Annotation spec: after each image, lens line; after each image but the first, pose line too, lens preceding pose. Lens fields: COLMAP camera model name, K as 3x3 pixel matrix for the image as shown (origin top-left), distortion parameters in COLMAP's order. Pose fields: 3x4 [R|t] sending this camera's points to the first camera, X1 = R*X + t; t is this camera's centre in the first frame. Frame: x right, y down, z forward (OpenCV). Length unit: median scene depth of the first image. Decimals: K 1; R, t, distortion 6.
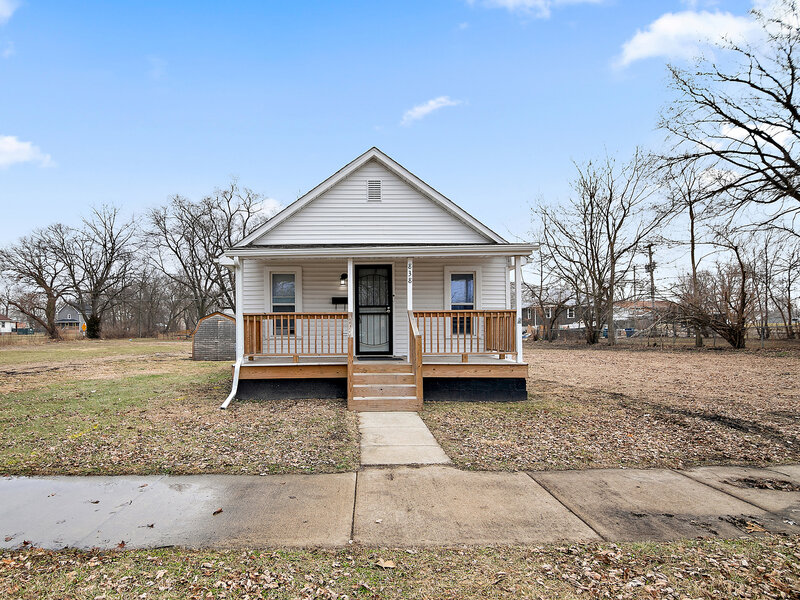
lens RADIAL K [[472.5, 0, 383.3], [0, 472.5, 293.0], [0, 0, 1]] dist [-0.026280, 0.000671]
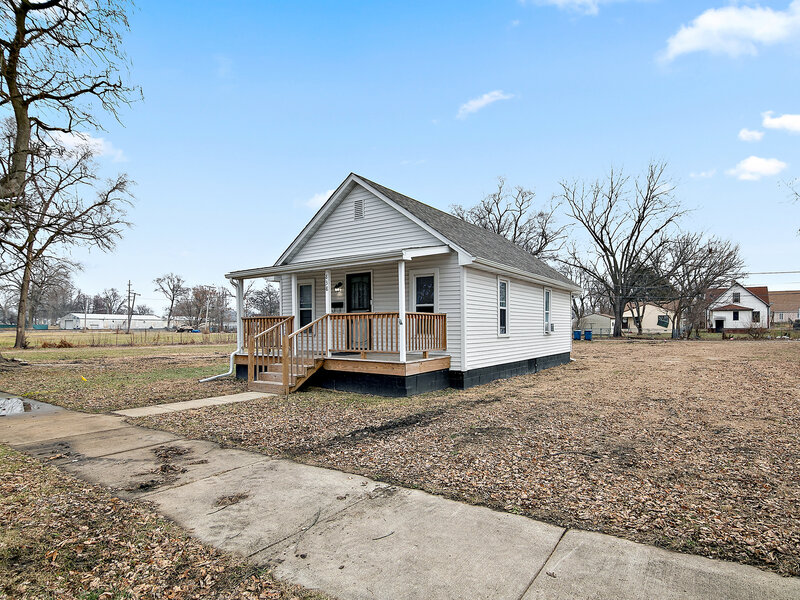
lens RADIAL K [[472.5, 0, 399.9], [0, 472.5, 300.2], [0, 0, 1]] dist [-0.026280, 0.000671]
pose [[0.818699, -0.026450, -0.573614, 0.720463], [0.040652, 0.999102, 0.011951, -0.003459], [0.572783, -0.033103, 0.819039, 0.097082]]
